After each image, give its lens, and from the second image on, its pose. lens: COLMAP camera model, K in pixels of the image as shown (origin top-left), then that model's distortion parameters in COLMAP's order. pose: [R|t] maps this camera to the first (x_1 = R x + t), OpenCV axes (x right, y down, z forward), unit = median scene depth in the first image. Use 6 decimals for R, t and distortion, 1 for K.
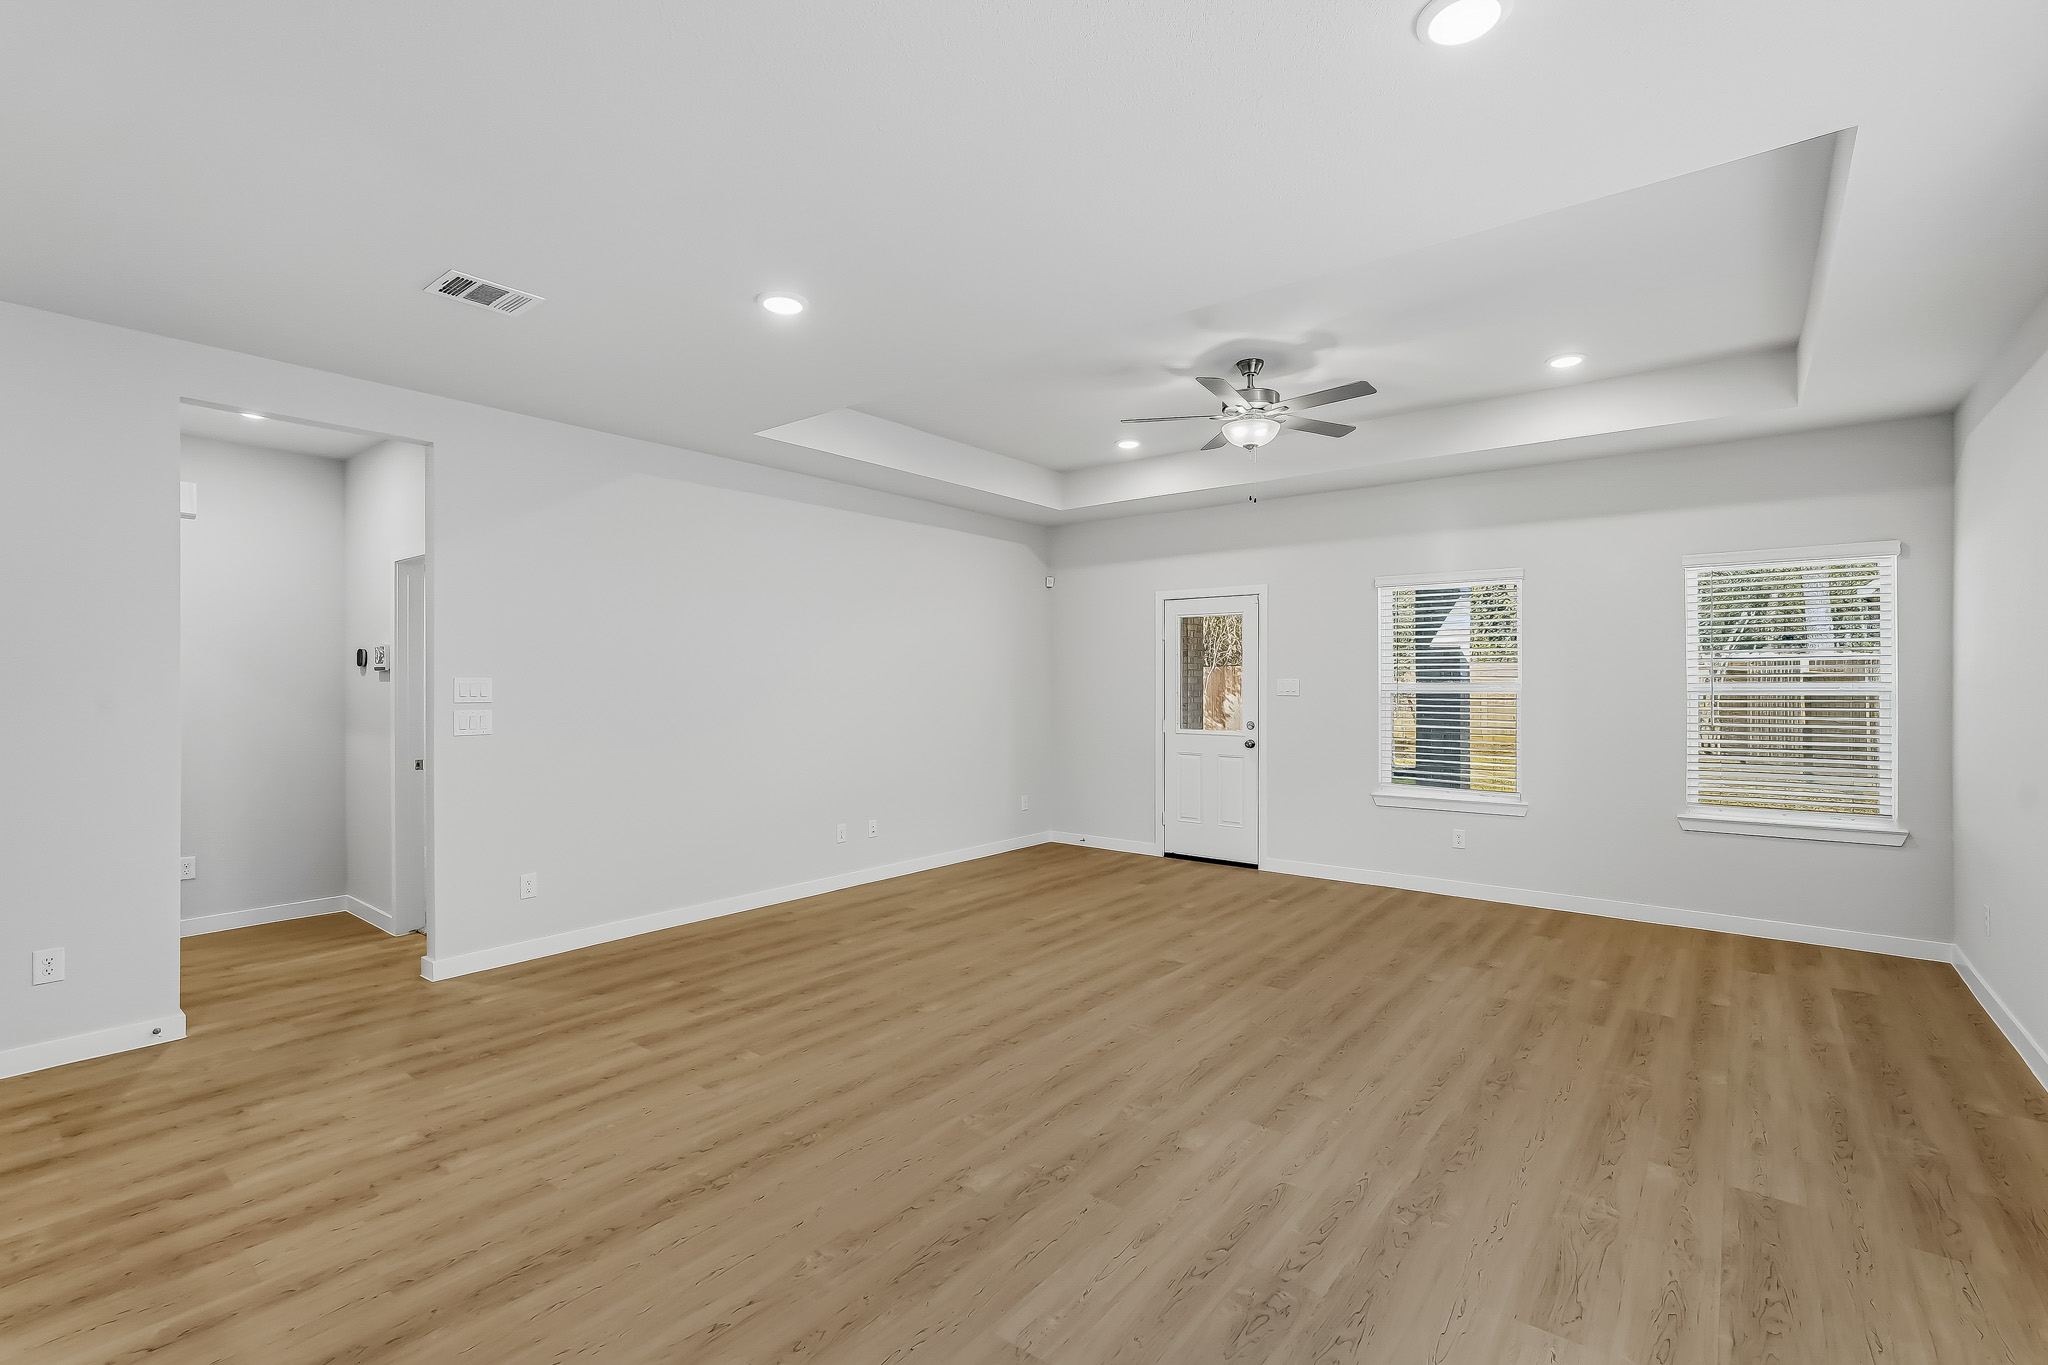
lens RADIAL K [[910.0, 0, 1025.3], [0, 910.0, 685.4], [0, 0, 1]] dist [-0.014930, 0.005159]
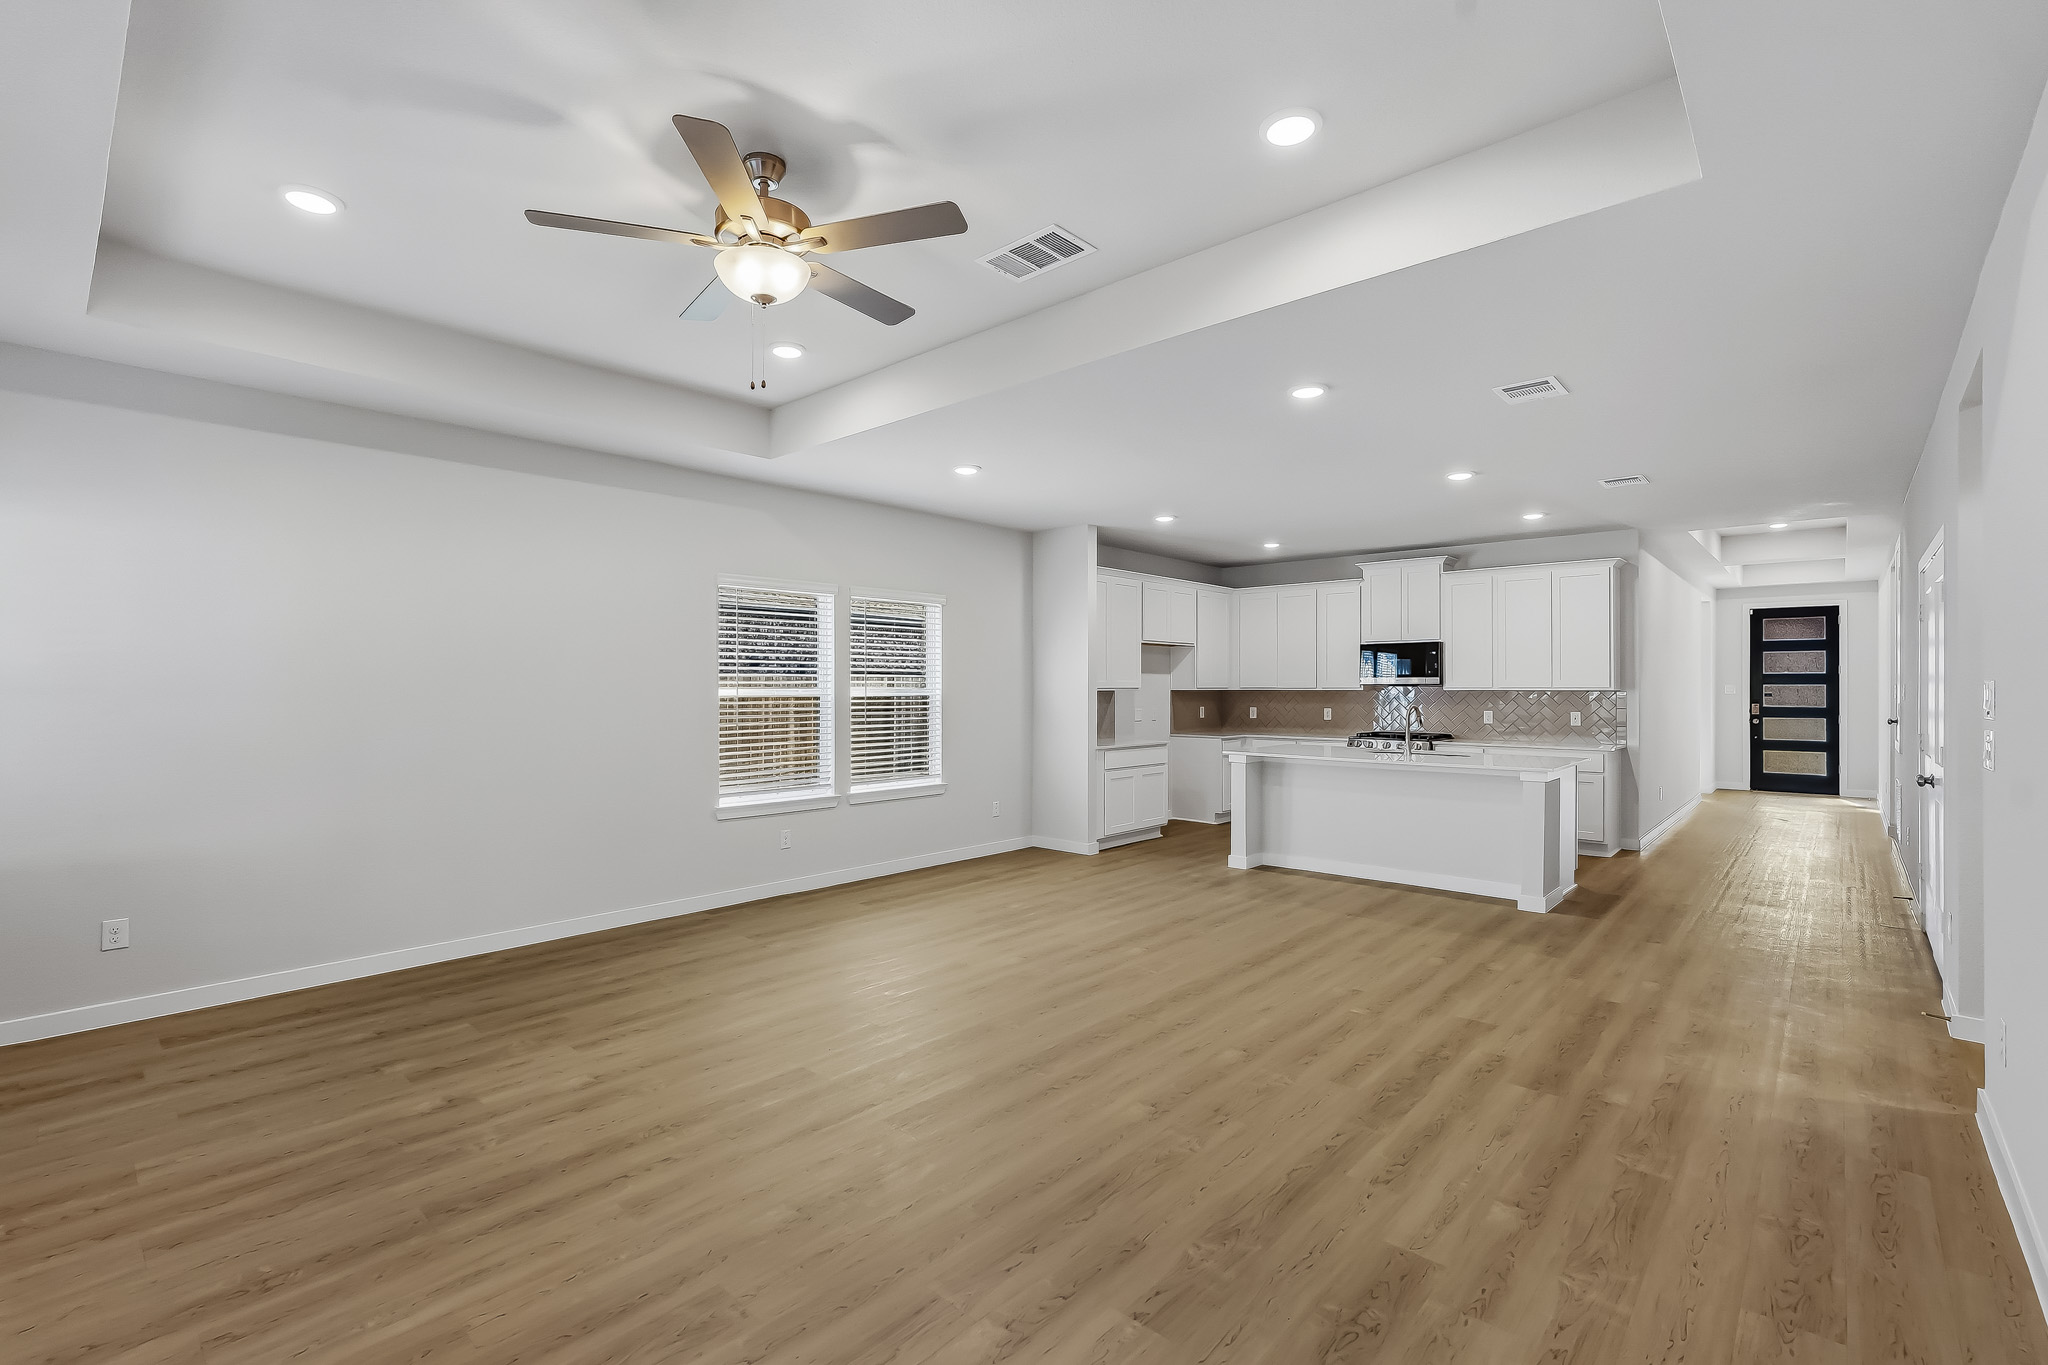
lens RADIAL K [[910.0, 0, 1028.3], [0, 910.0, 690.6], [0, 0, 1]] dist [-0.014930, 0.005159]
pose [[-0.998110, -0.001470, 0.061439, 0.043416], [-0.000864, 0.999951, 0.009881, -0.009271], [-0.061450, 0.009810, -0.998062, 2.049453]]
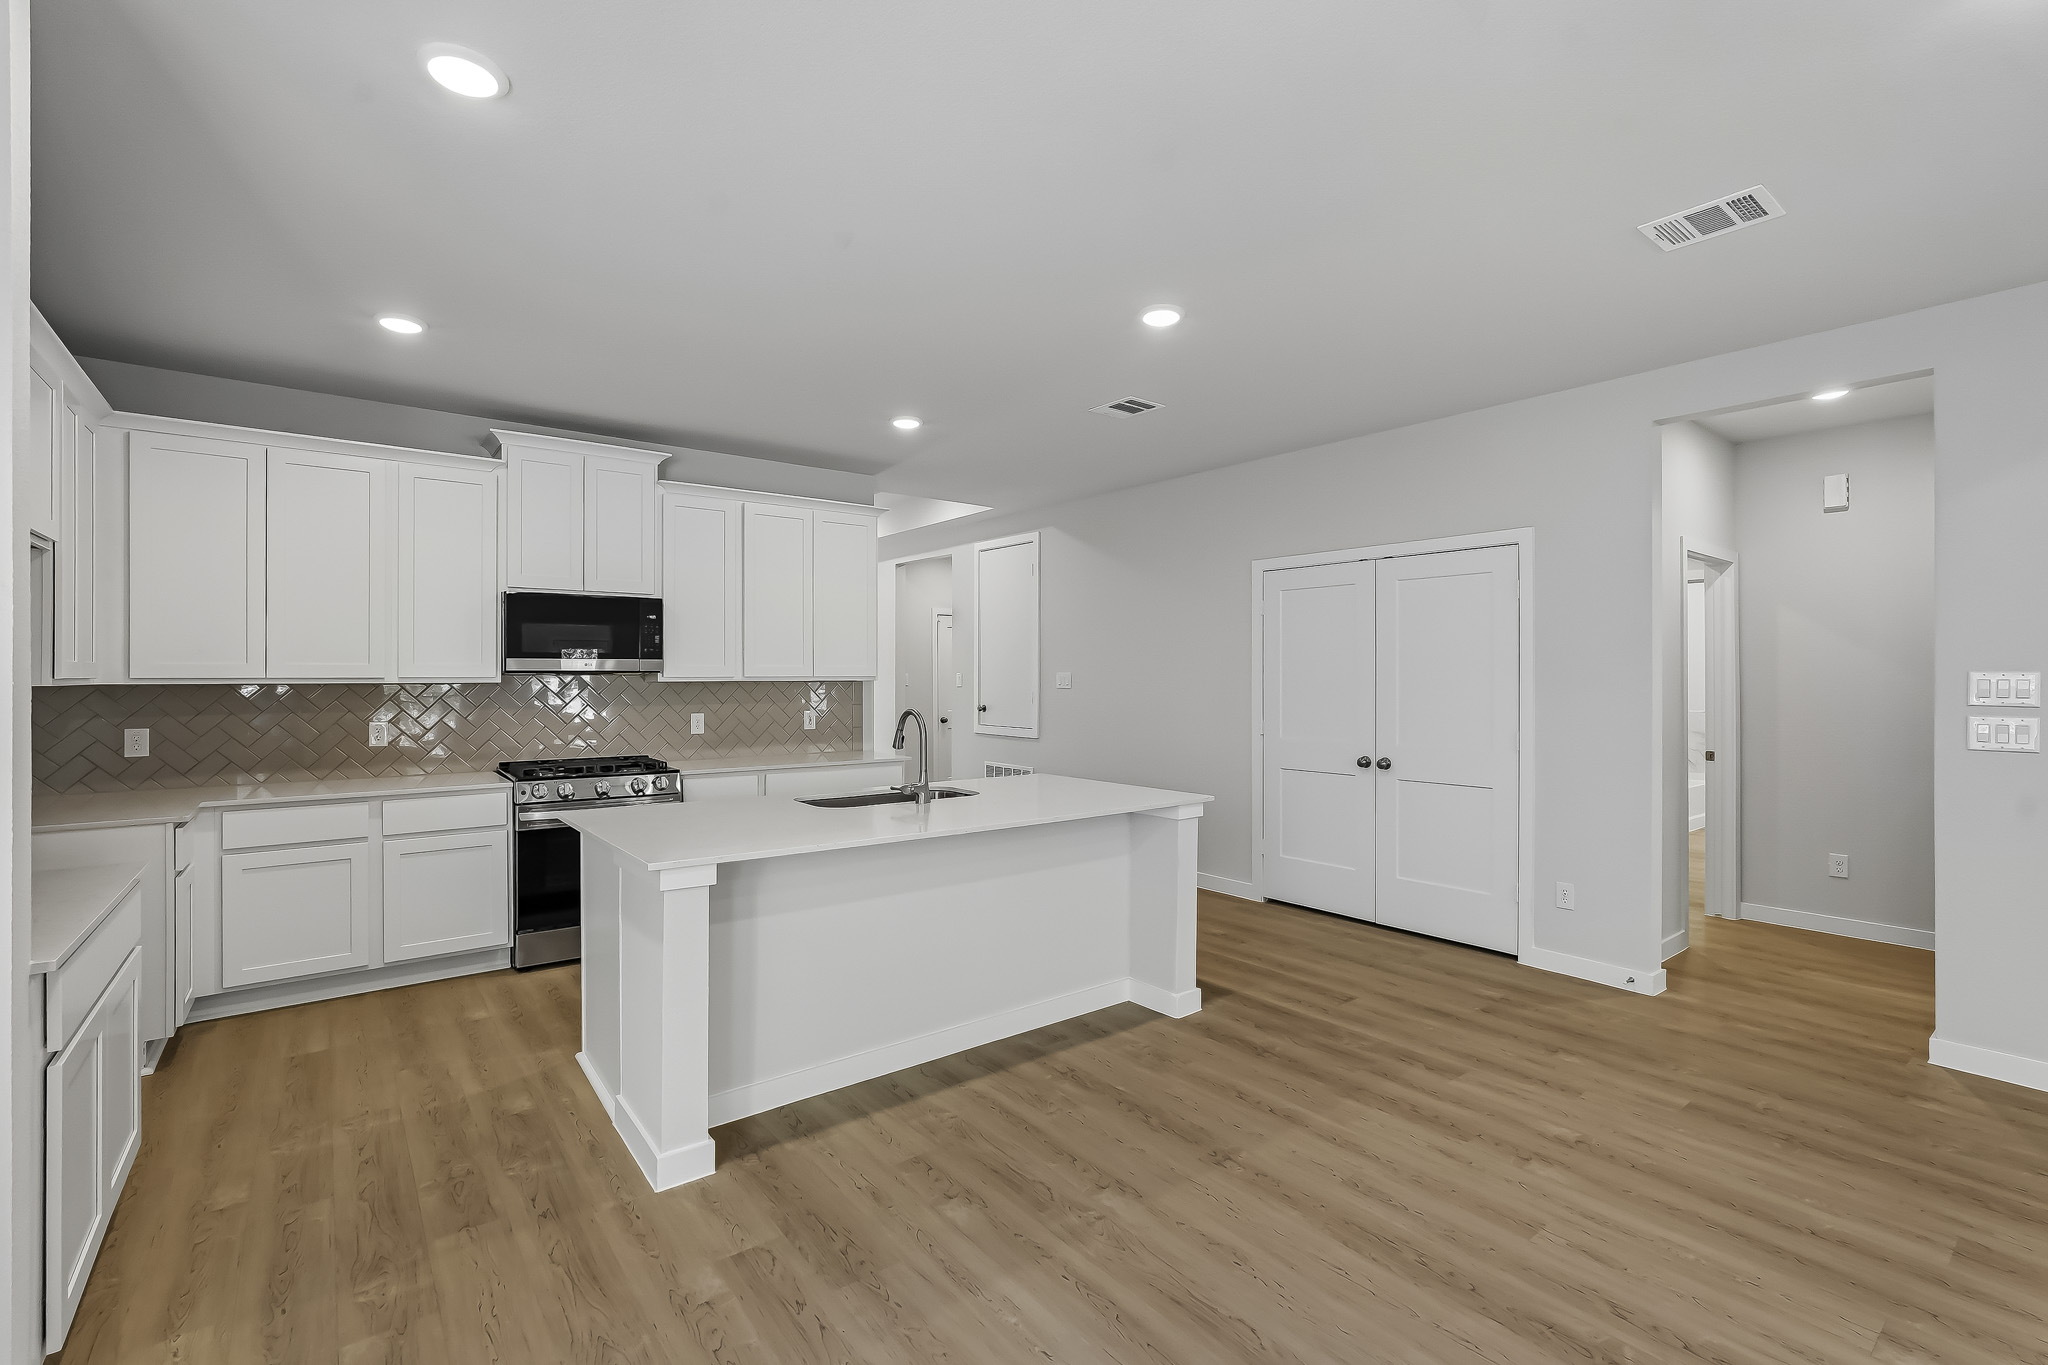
lens RADIAL K [[910.0, 0, 1024.9], [0, 910.0, 682.0], [0, 0, 1]] dist [-0.014930, 0.005159]
pose [[-0.235493, 0.005215, -0.971862, 0.327351], [-0.005953, 0.999959, 0.006809, -0.000234], [0.971858, 0.007389, -0.235452, 0.498616]]
